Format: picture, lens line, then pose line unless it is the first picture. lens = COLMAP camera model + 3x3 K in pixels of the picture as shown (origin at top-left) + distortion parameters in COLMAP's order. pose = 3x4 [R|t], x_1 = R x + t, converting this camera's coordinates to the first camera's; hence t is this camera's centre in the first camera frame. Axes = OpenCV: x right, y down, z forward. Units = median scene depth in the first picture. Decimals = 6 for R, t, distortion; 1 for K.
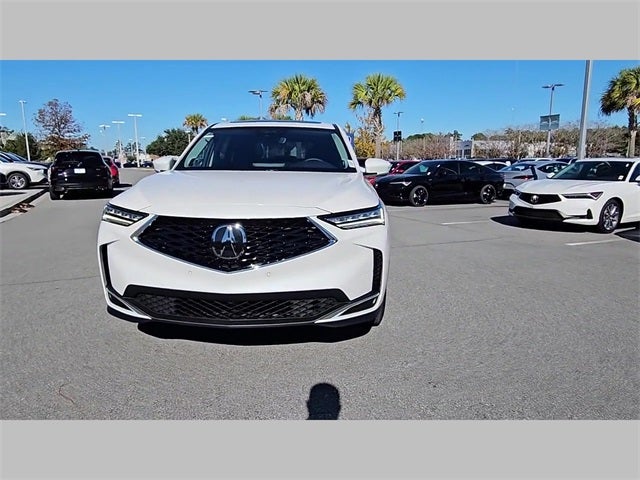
lens RADIAL K [[450.6, 0, 317.2], [0, 450.6, 235.8], [0, 0, 1]] dist [0.008832, -0.000438]
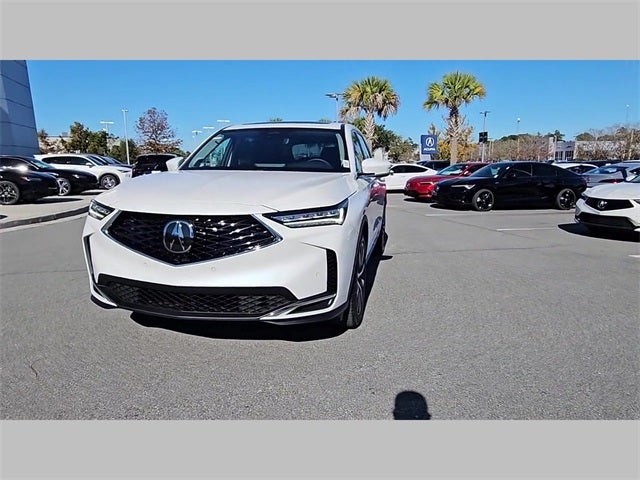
lens RADIAL K [[450.6, 0, 314.7], [0, 450.6, 243.1], [0, 0, 1]] dist [0.008832, -0.000438]
pose [[0.980489, 0.032423, -0.193882, 0.188379], [-0.030734, 0.999459, 0.011712, 0.003867], [0.194157, -0.005525, 0.980955, 0.017608]]
